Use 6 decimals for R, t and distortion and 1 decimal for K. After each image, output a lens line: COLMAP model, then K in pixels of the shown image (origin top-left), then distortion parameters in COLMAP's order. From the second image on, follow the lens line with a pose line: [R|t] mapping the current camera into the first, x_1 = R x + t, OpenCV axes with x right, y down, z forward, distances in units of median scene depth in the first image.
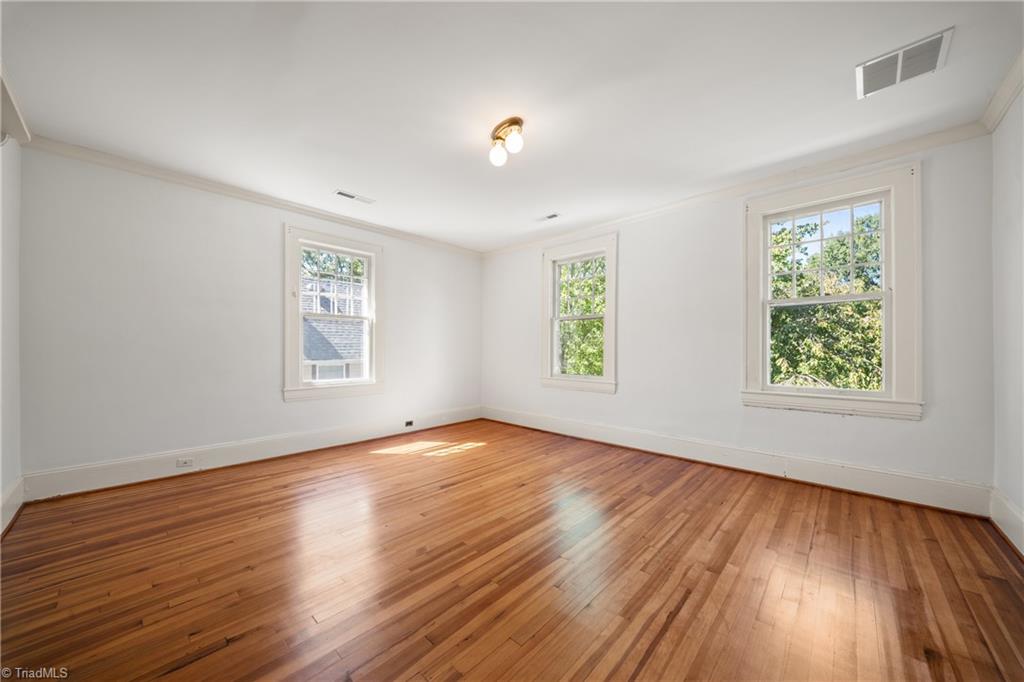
lens RADIAL K [[359.0, 0, 512.0], [0, 359.0, 341.0], [0, 0, 1]] dist [-0.001898, -0.000099]
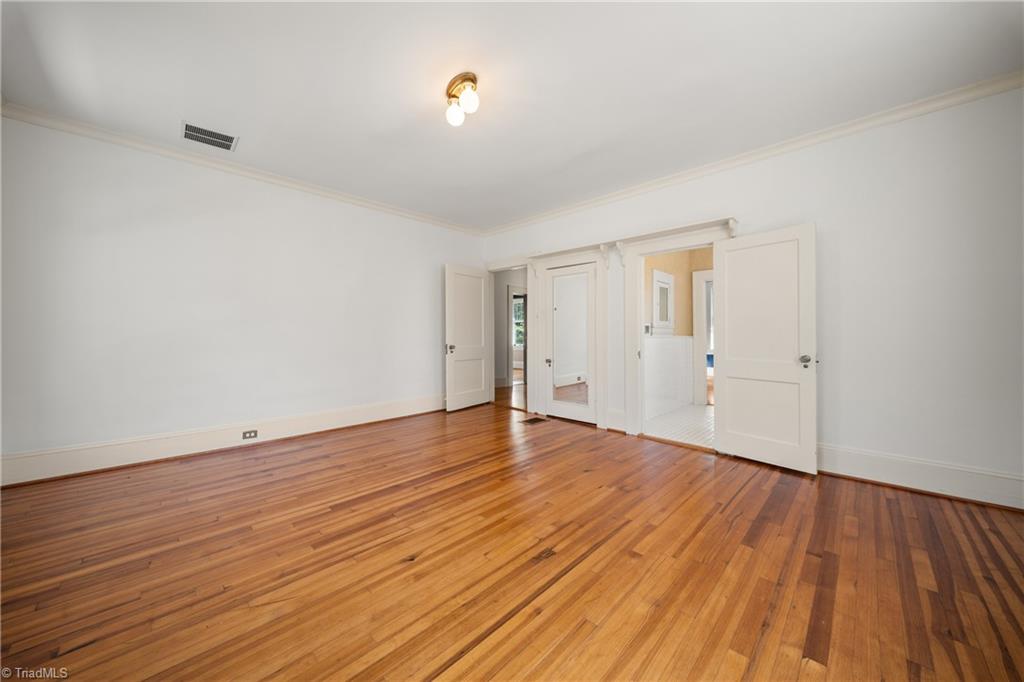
lens RADIAL K [[358.8, 0, 506.2], [0, 358.8, 336.6], [0, 0, 1]] dist [-0.000343, -0.000098]
pose [[-0.999220, -0.001064, 0.039484, -0.173766], [-0.001900, 0.999775, -0.021126, 0.073477], [-0.039453, -0.021184, -0.998997, 1.949617]]
